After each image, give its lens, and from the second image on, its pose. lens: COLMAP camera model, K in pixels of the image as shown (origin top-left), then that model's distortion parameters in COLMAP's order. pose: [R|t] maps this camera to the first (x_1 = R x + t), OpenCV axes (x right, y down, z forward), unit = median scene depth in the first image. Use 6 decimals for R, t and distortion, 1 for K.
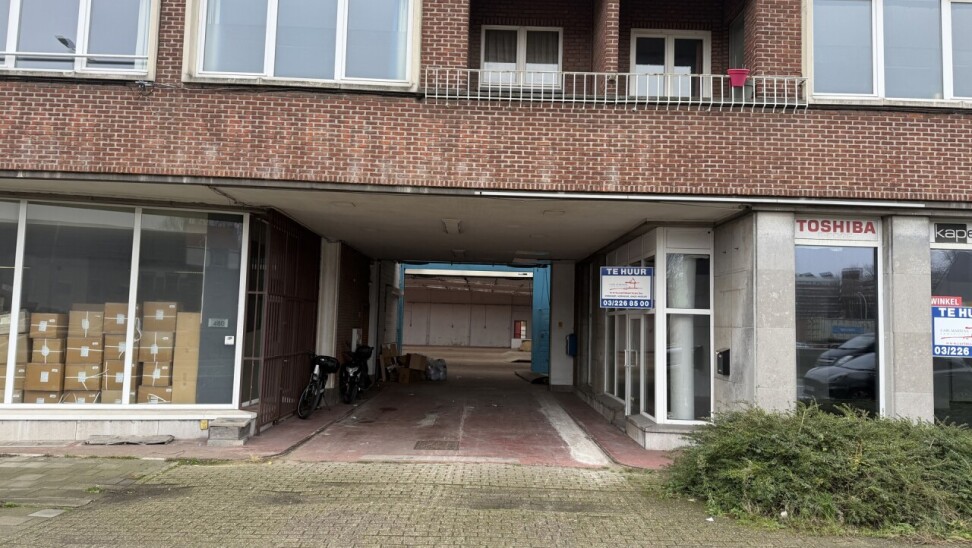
lens RADIAL K [[660.3, 0, 486.0], [0, 660.3, 274.0], [0, 0, 1]] dist [0.026189, -0.004605]
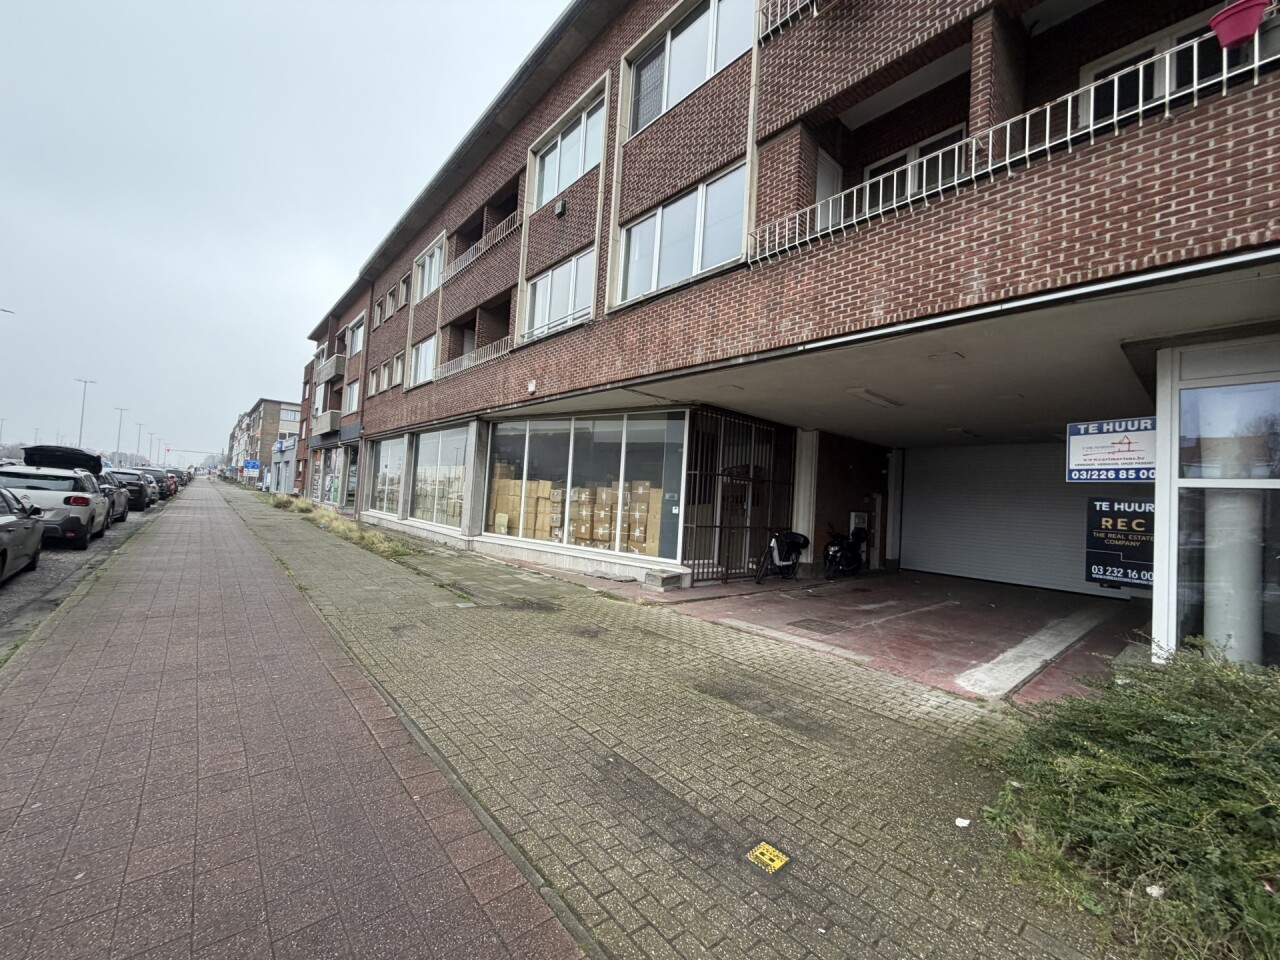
lens RADIAL K [[500.4, 0, 640.0], [0, 500.4, 480.0], [0, 0, 1]] dist [-0.021254, -0.000126]
pose [[0.643493, -0.017797, -0.765245, 0.358011], [0.017525, 0.999810, -0.008516, 0.057856], [0.765252, -0.007931, 0.643683, 0.391608]]
